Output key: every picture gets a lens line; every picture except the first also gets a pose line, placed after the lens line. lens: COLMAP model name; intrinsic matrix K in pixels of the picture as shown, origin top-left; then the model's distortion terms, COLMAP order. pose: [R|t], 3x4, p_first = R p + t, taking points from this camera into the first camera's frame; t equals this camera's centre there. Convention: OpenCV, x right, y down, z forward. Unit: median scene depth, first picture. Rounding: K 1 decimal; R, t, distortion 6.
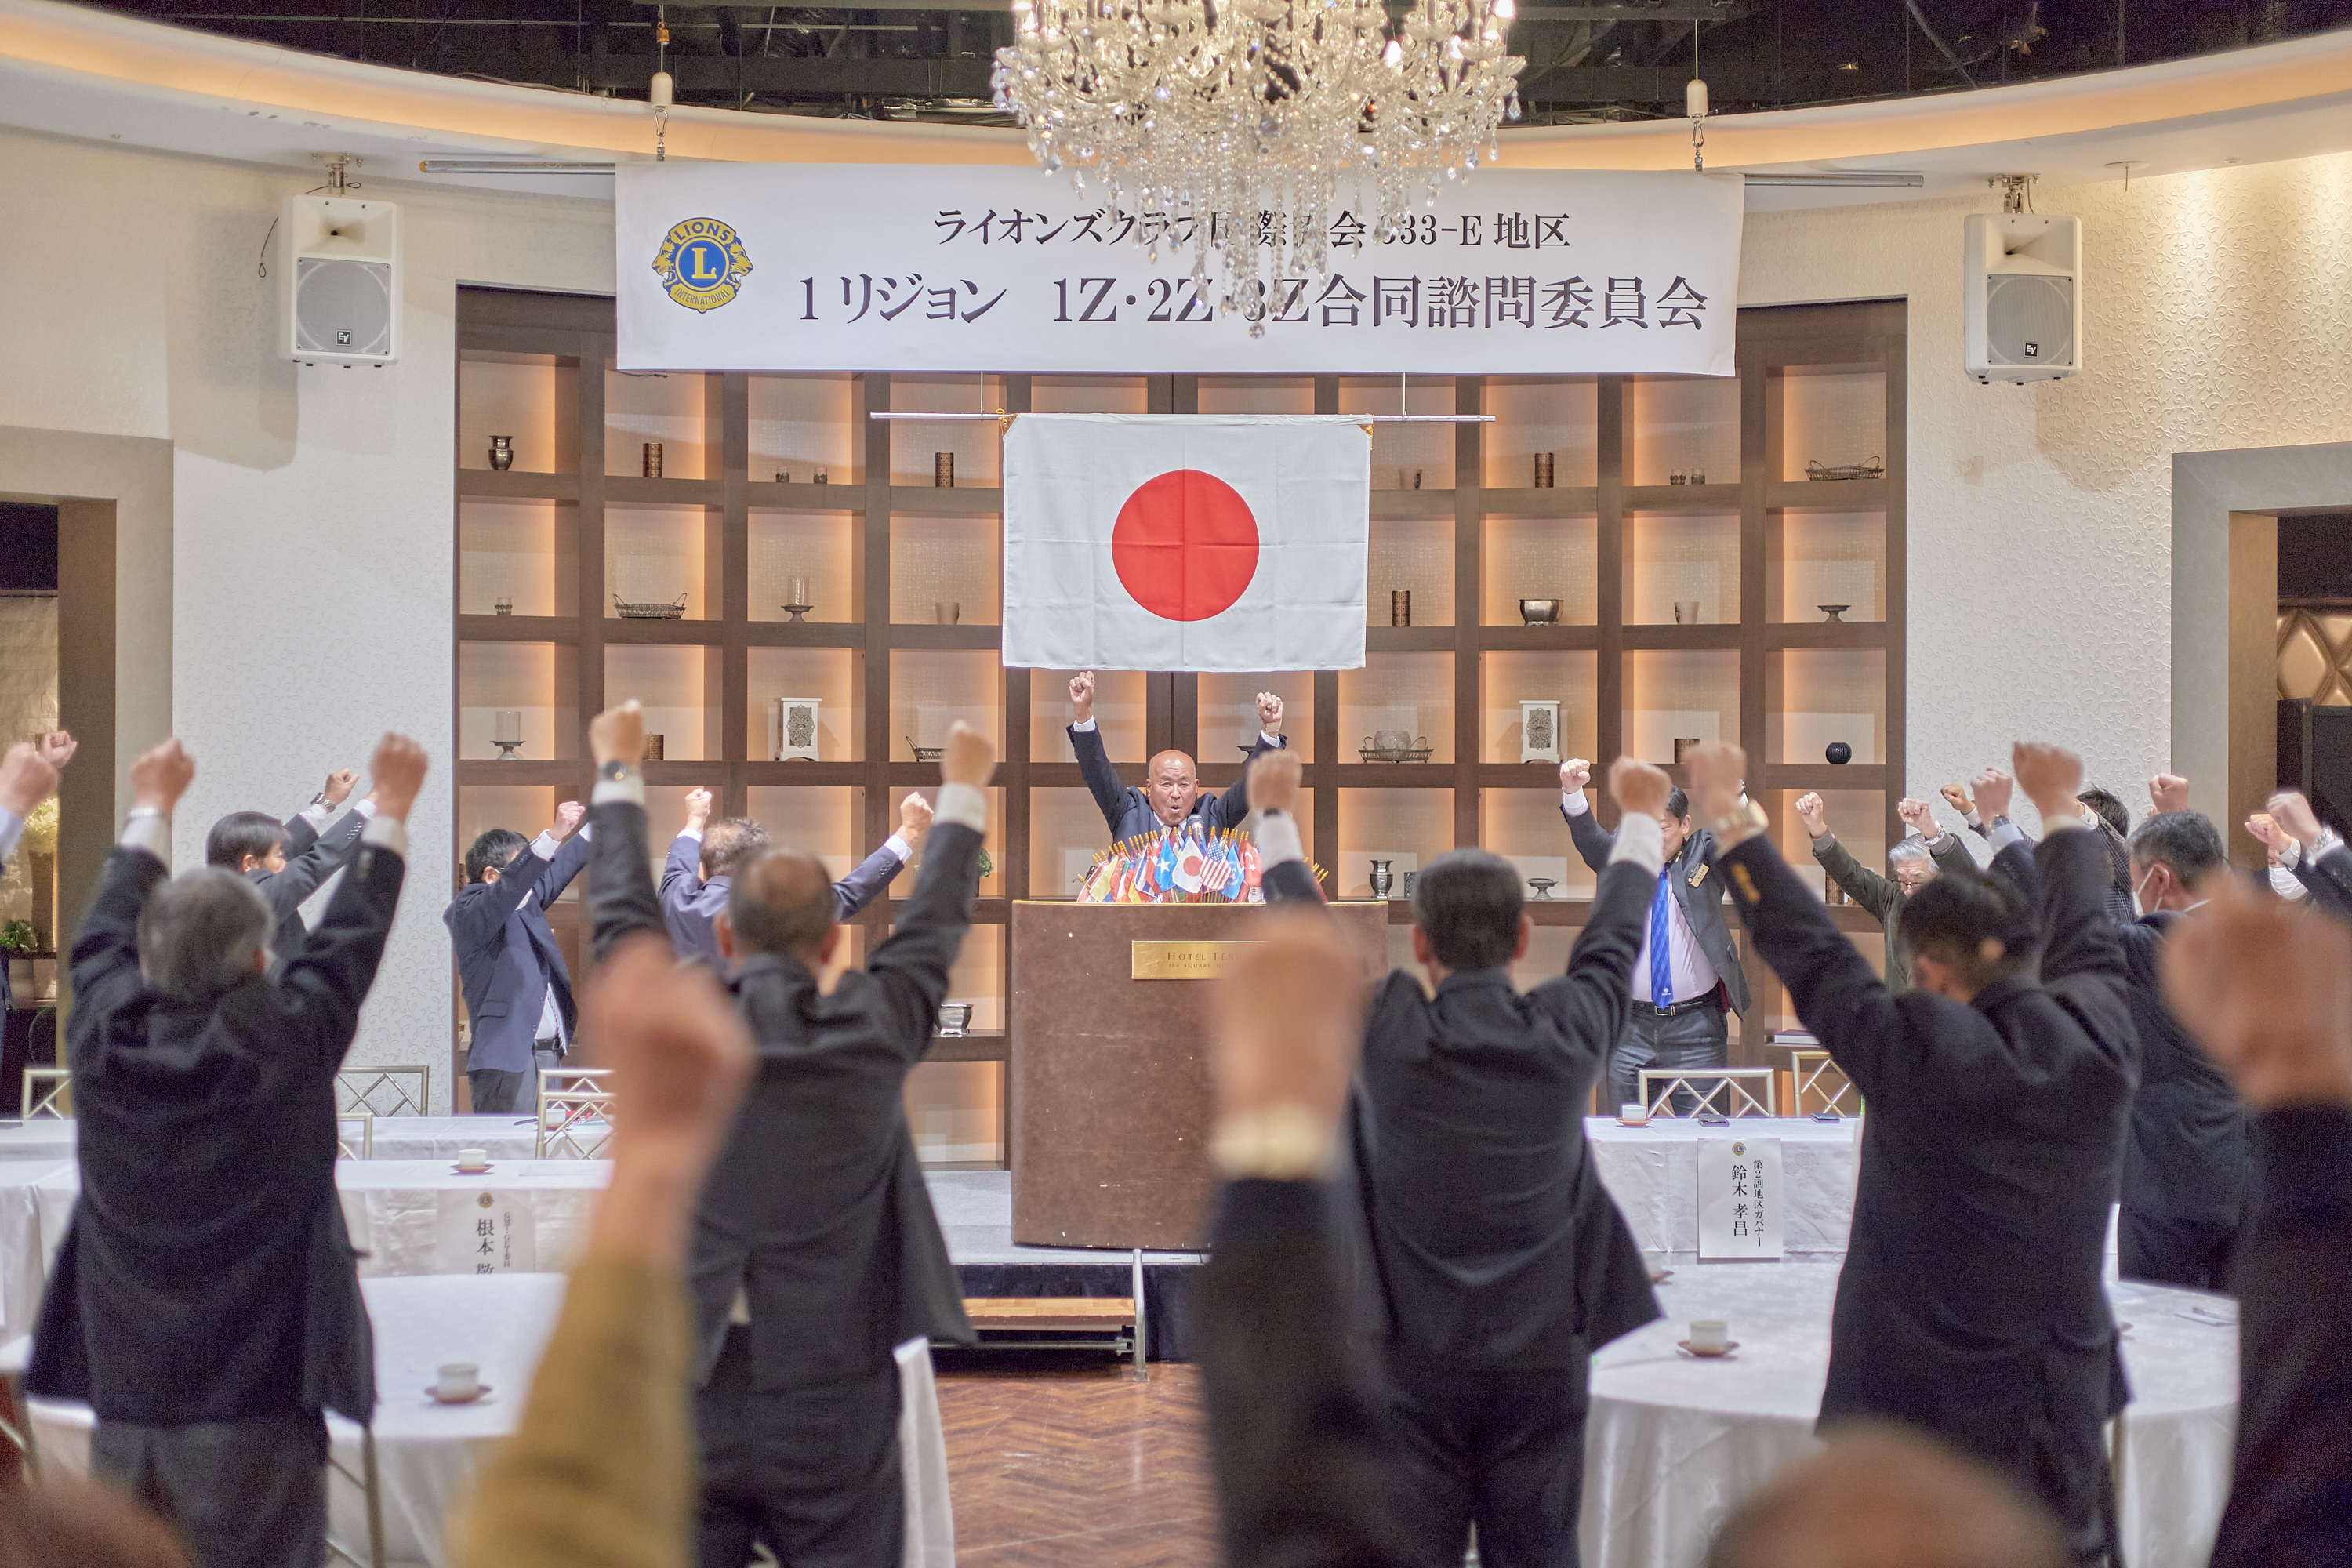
lens RADIAL K [[3307.4, 0, 1184.3], [0, 3307.4, 781.2], [0, 0, 1]] dist [0.075883, -0.352465]
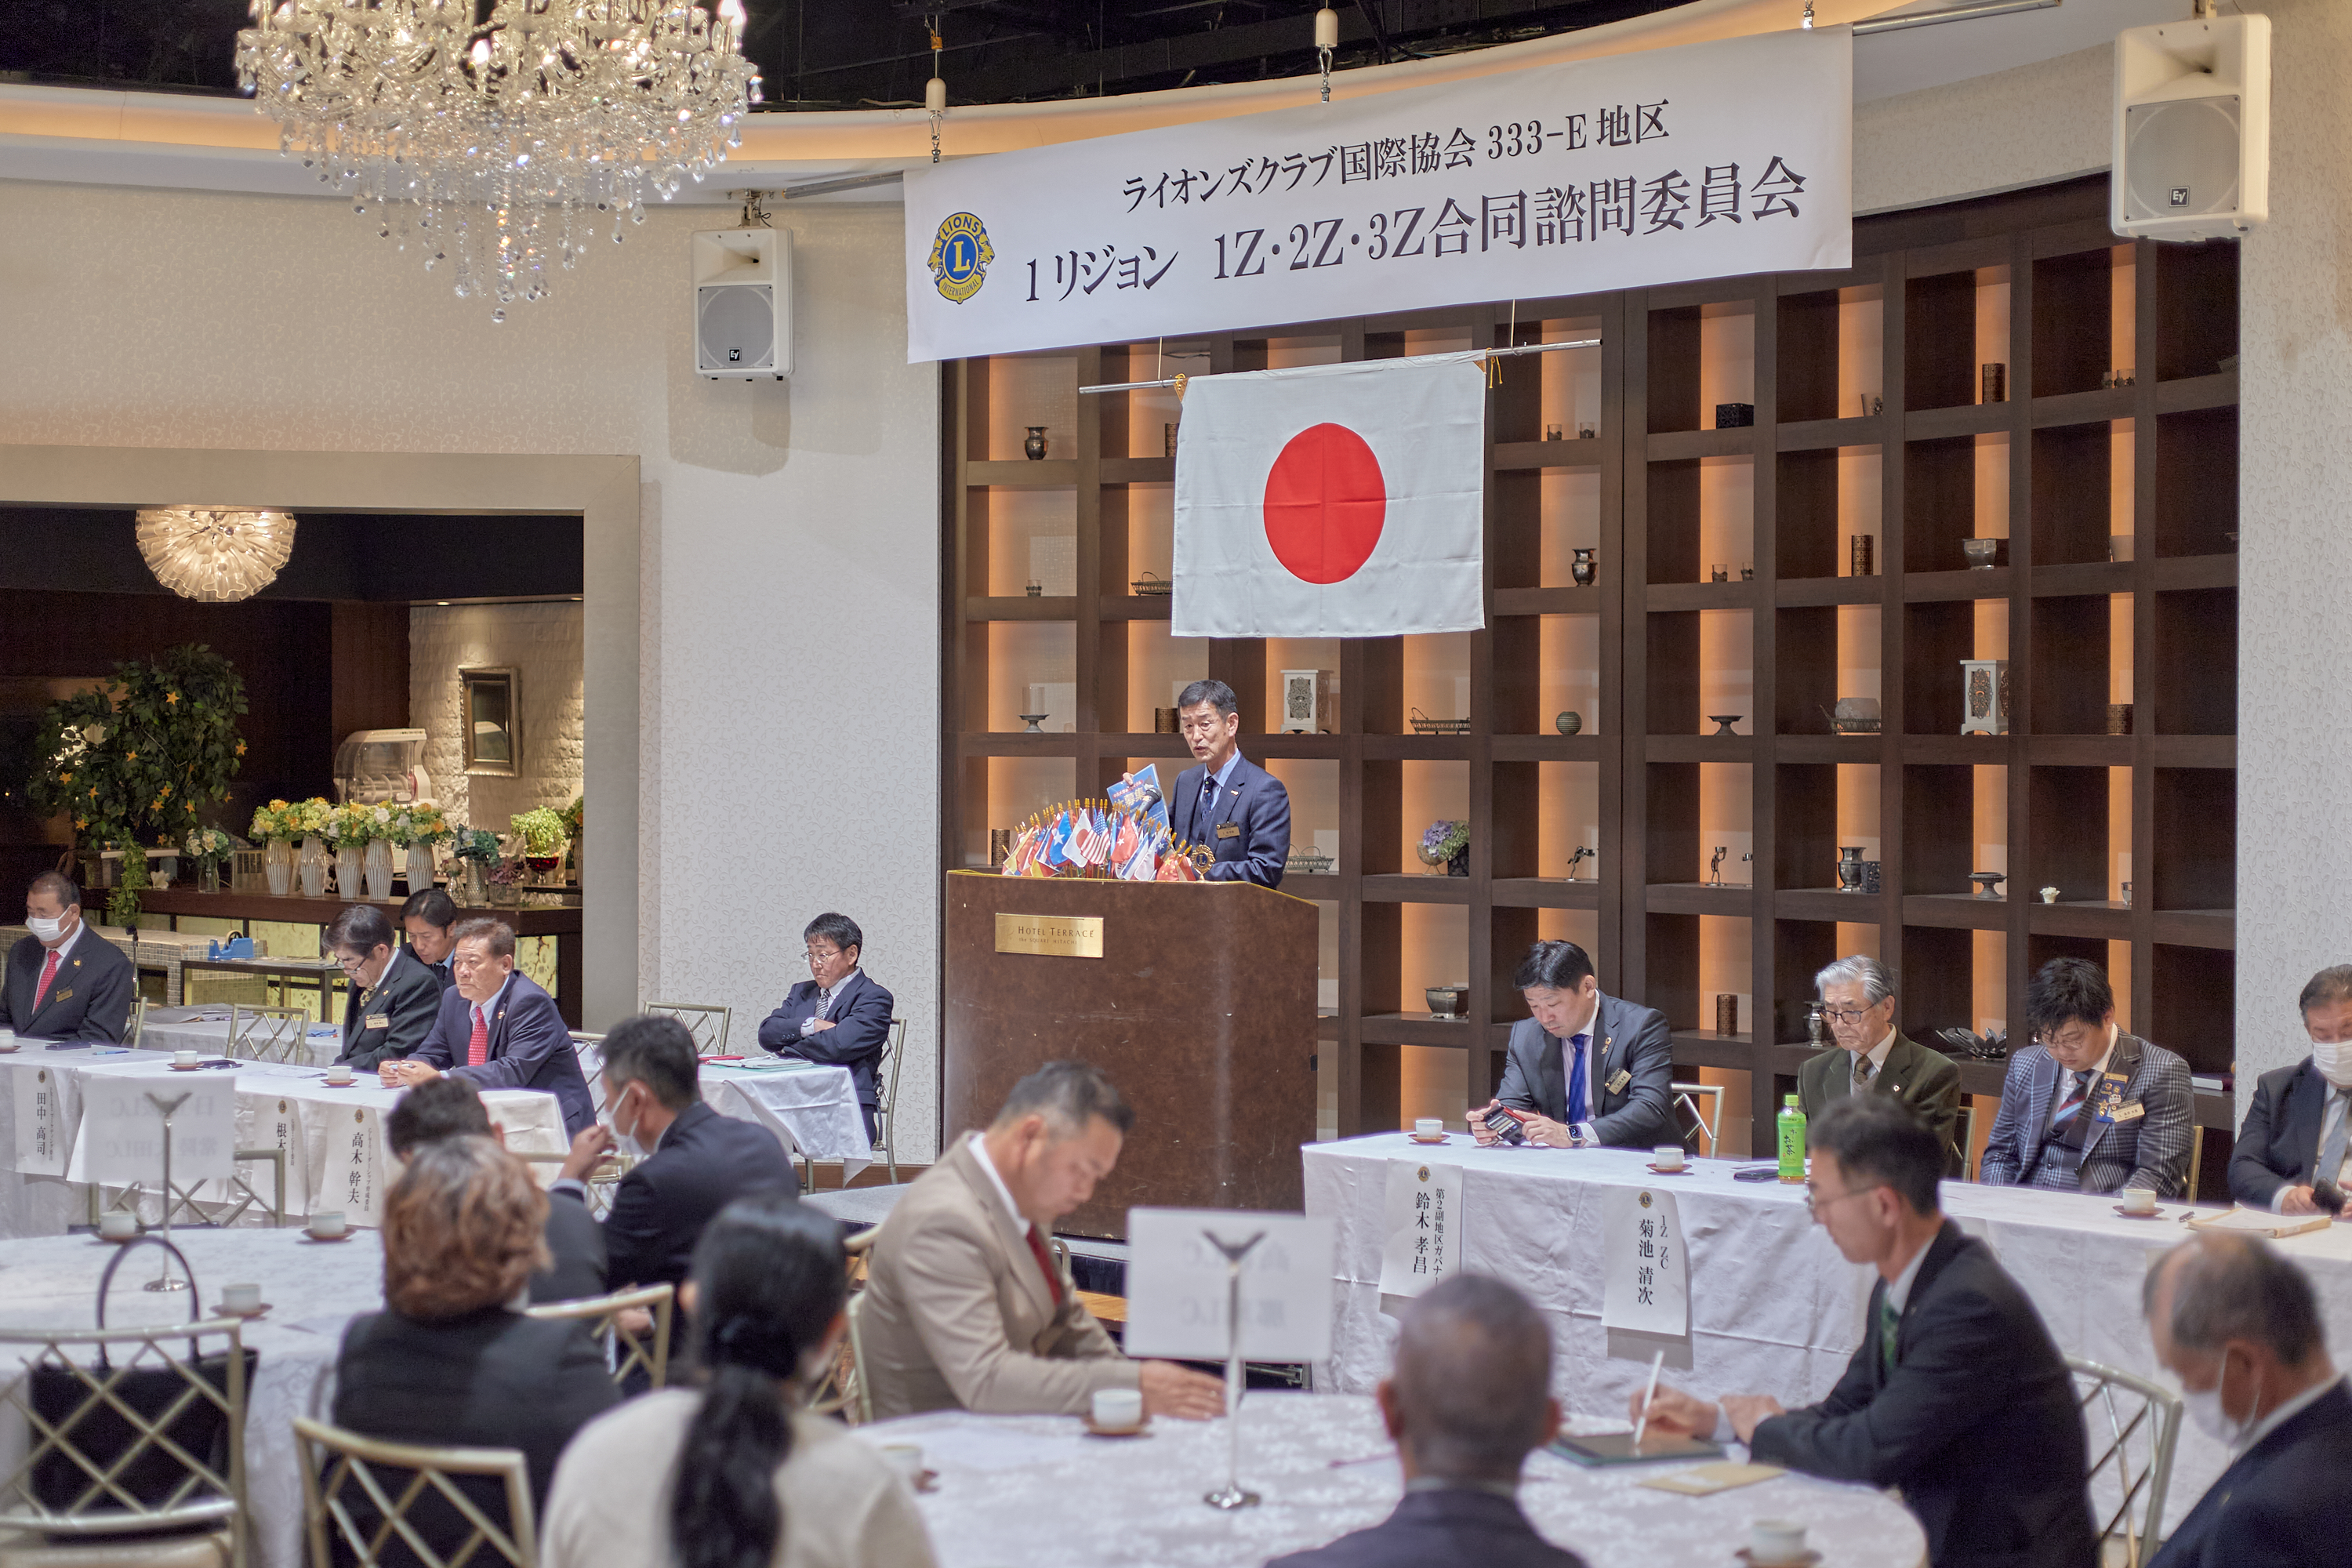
lens RADIAL K [[3456.4, 0, 1137.7], [0, 3456.4, 786.6], [0, 0, 1]] dist [0.061167, -0.241578]
pose [[0.716174, 0.009202, -0.697861, 0.650566], [-0.004099, 0.999951, 0.008978, 0.000834], [0.697910, -0.003569, 0.716176, 0.255065]]
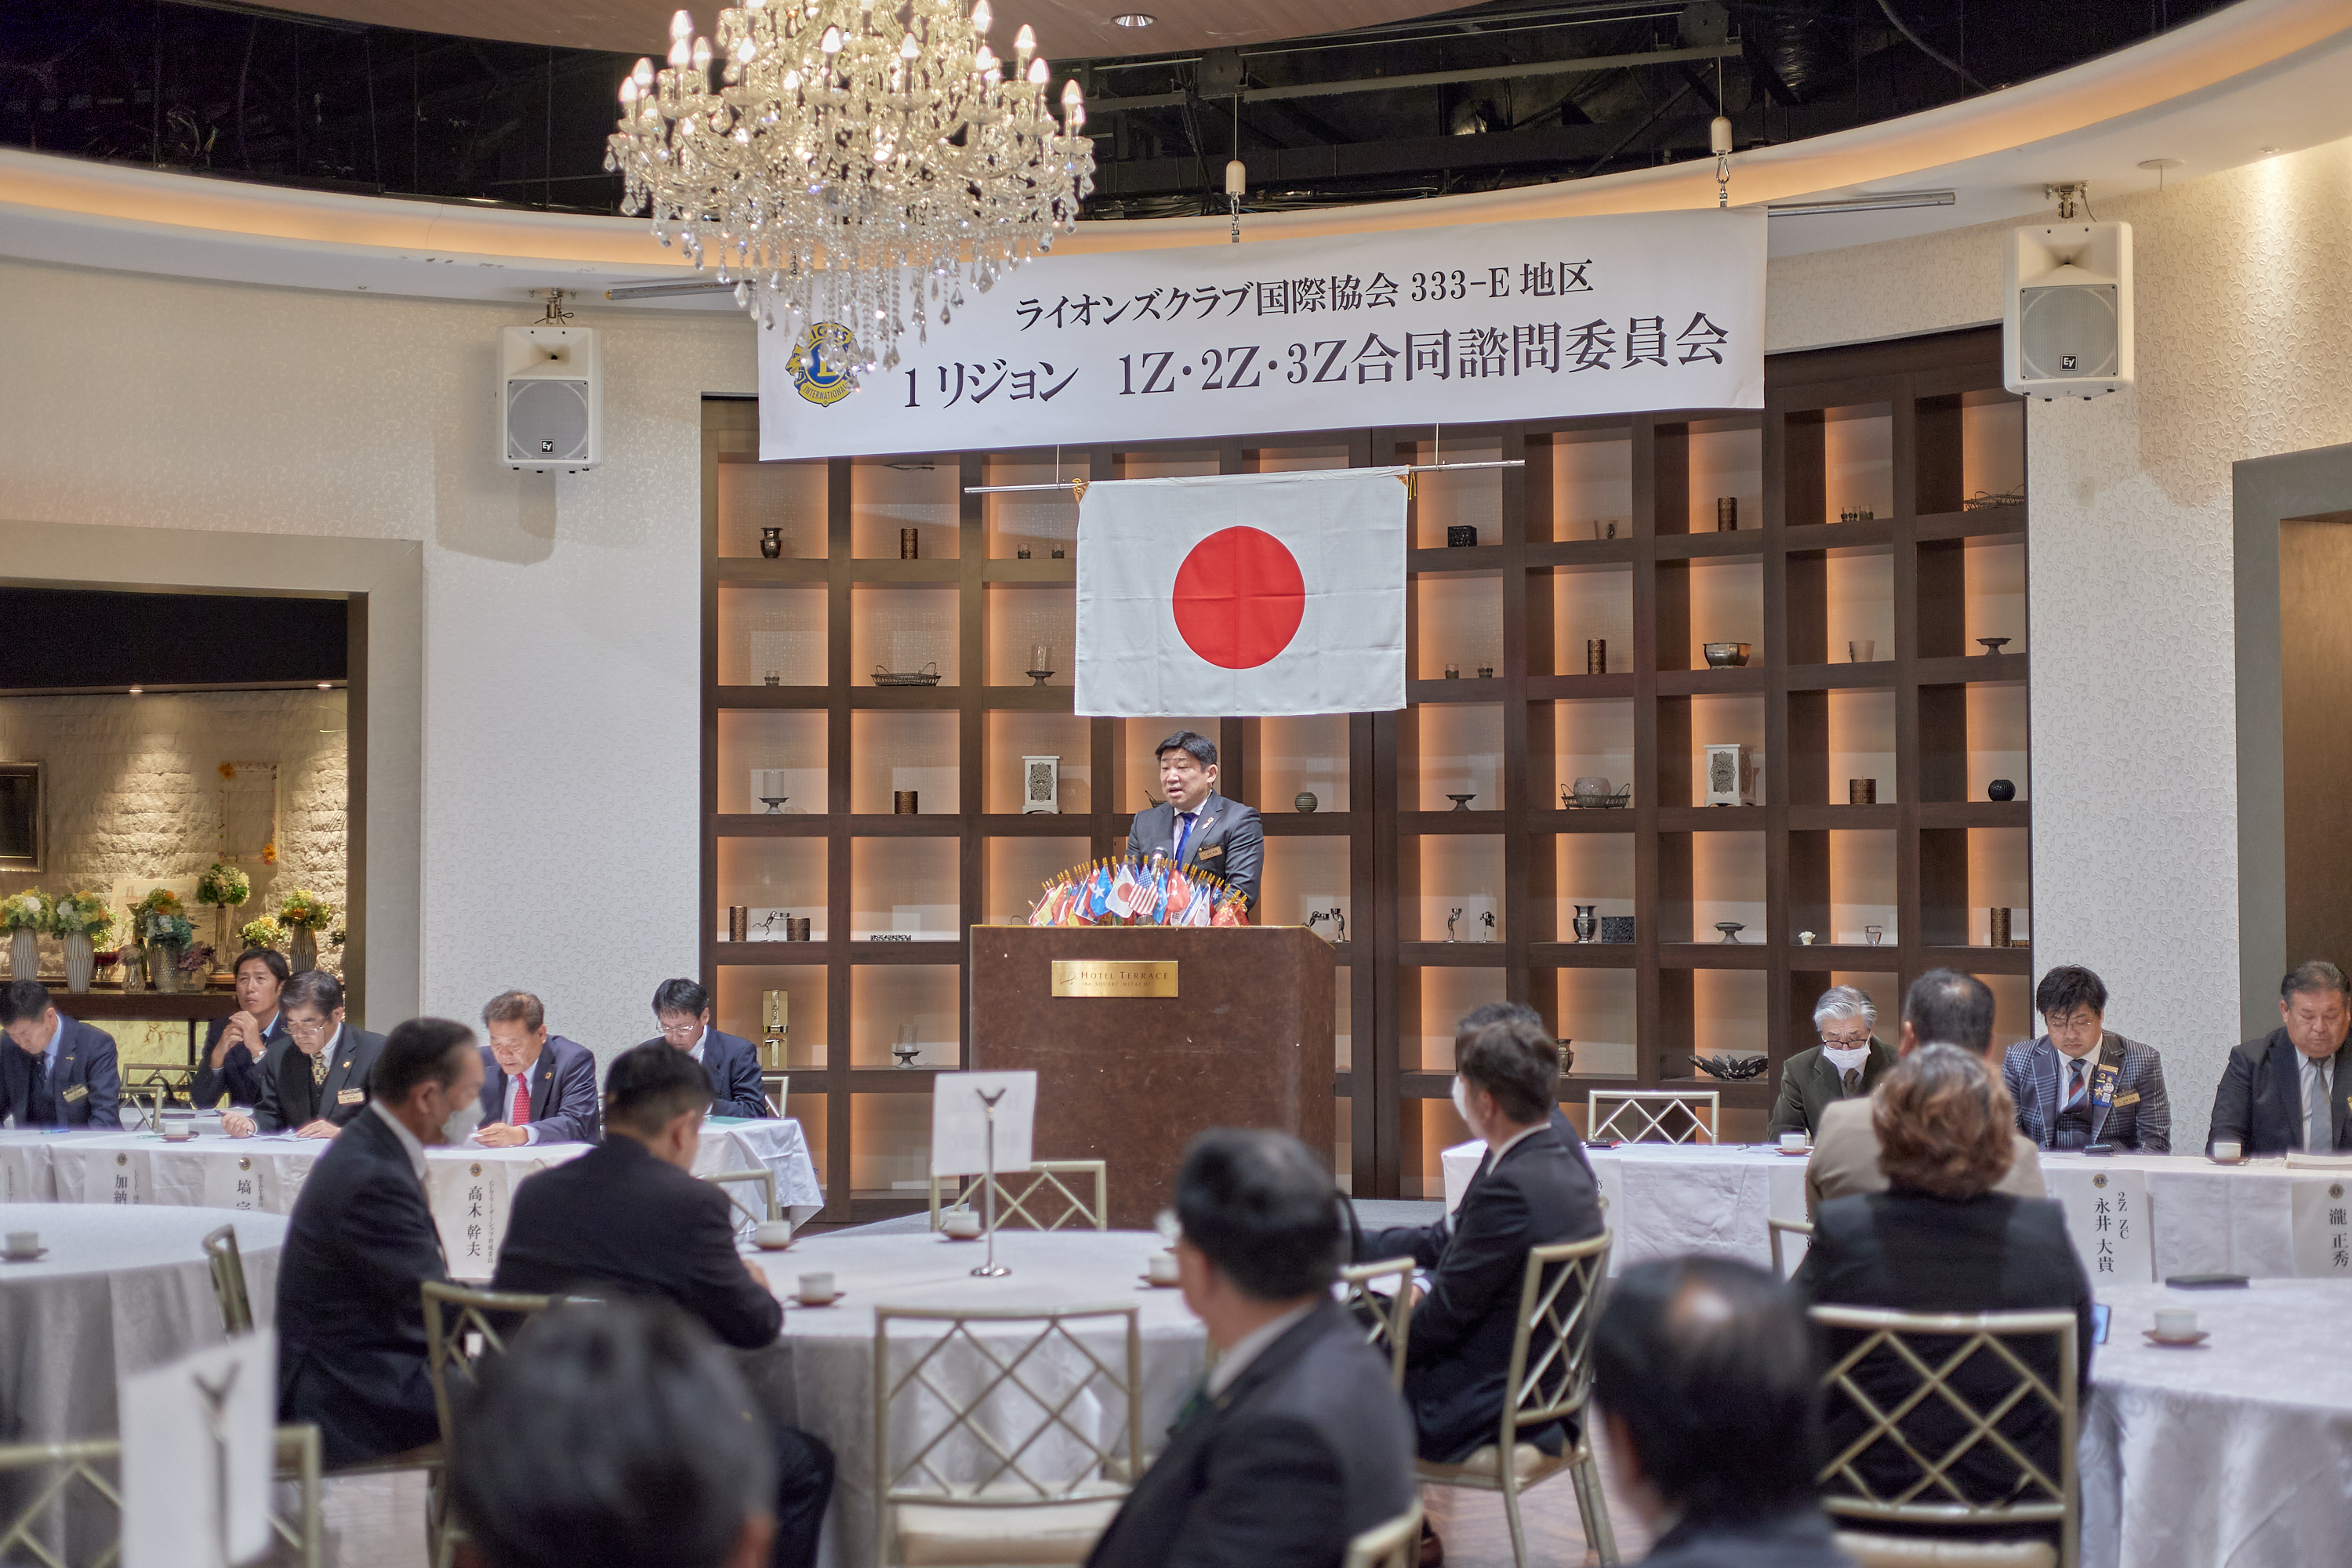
lens RADIAL K [[3268.8, 0, 1179.5], [0, 3268.8, 778.3], [0, 0, 1]] dist [0.067496, -0.286171]
pose [[0.927976, -0.017529, -0.372226, 0.370829], [0.004042, 0.999308, -0.036984, 0.025141], [0.372617, 0.032816, 0.927405, 0.023819]]
